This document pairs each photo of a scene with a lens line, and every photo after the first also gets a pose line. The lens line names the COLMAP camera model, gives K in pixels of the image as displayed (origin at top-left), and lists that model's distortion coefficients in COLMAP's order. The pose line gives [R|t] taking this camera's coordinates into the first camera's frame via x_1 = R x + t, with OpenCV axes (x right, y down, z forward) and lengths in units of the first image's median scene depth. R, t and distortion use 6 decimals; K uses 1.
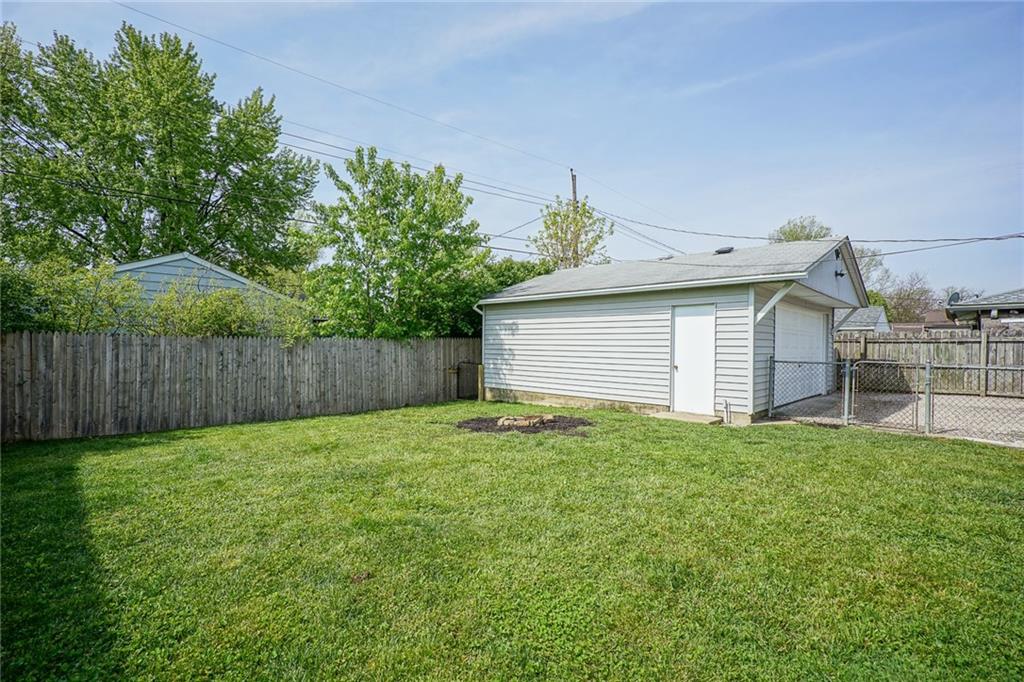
lens RADIAL K [[474.3, 0, 511.9], [0, 474.3, 344.1], [0, 0, 1]] dist [-0.043712, 0.015045]
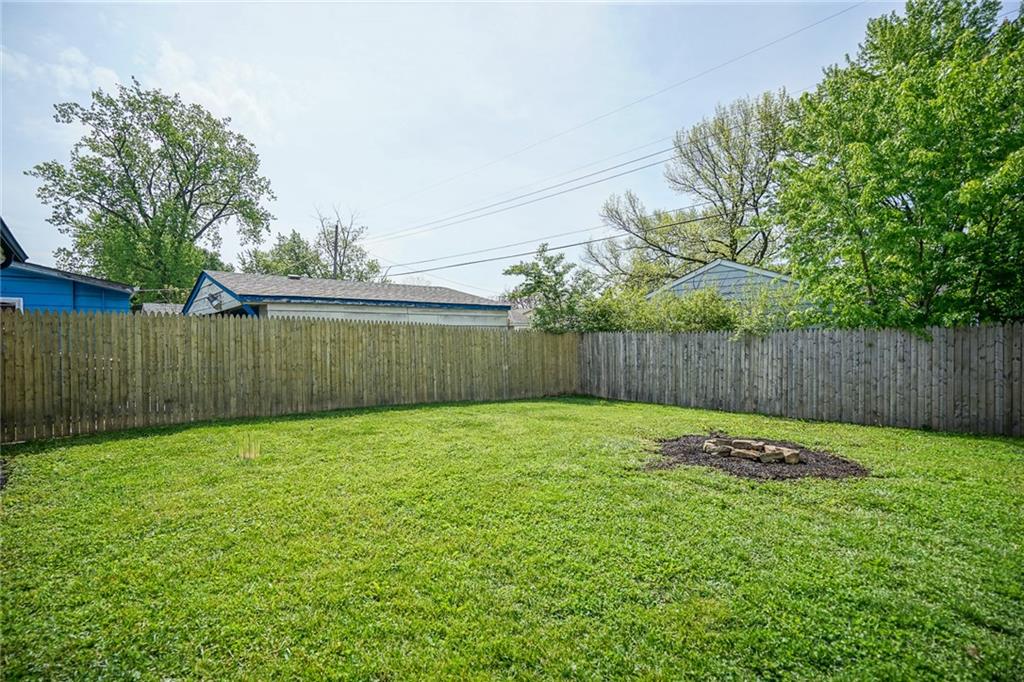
lens RADIAL K [[474.3, 0, 496.4], [0, 474.3, 342.4], [0, 0, 1]] dist [-0.043712, 0.015045]
pose [[-0.052334, 0.002268, -0.998627, 0.536580], [0.015133, 0.999884, 0.001478, 0.001511], [0.998515, -0.015034, -0.052362, 0.532126]]
